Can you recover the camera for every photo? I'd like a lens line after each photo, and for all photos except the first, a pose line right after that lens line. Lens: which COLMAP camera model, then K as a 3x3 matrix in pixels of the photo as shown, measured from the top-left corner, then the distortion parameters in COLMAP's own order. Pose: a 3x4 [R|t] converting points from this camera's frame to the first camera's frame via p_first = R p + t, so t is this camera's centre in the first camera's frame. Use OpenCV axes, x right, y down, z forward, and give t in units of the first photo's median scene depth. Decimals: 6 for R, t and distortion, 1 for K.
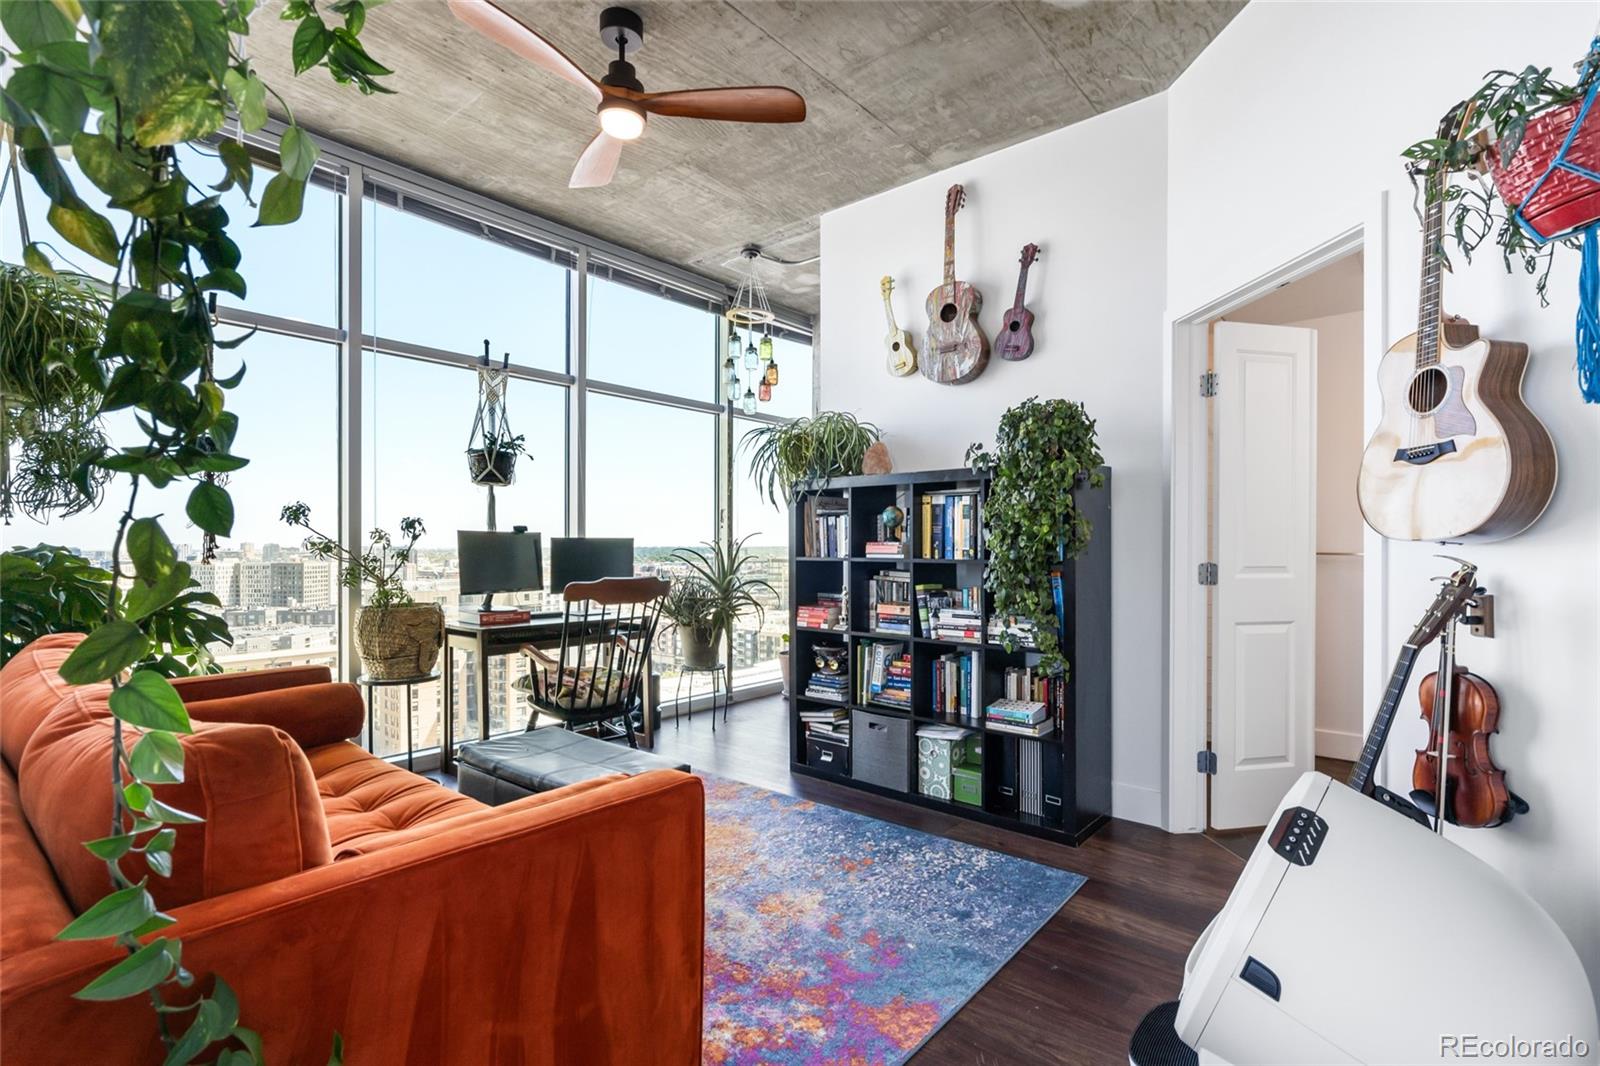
lens RADIAL K [[742.7, 0, 807.6], [0, 742.7, 567.1], [0, 0, 1]] dist [-0.002902, 0.000442]
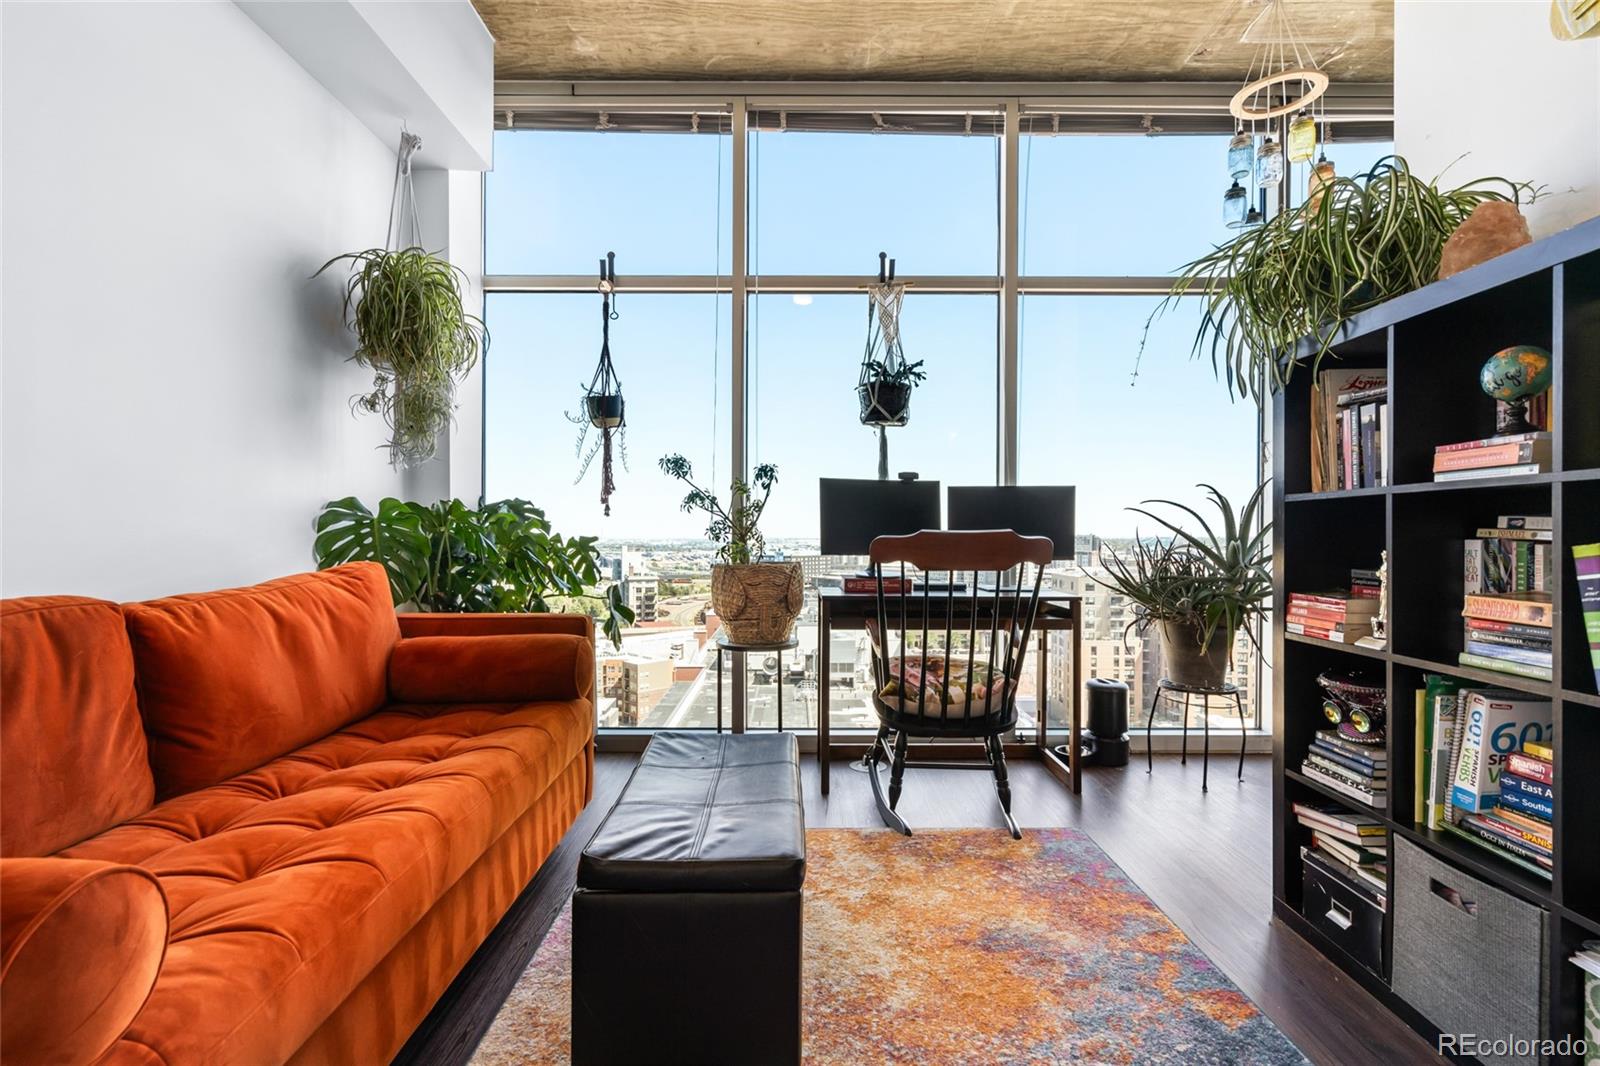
lens RADIAL K [[732.9, 0, 806.3], [0, 732.9, 546.0], [0, 0, 1]] dist [-0.000971, 0.000440]
pose [[0.645906, 0.011751, -0.763327, 0.158667], [-0.020603, 0.999786, -0.002042, 0.029747], [0.763139, 0.017046, 0.646009, 0.440066]]
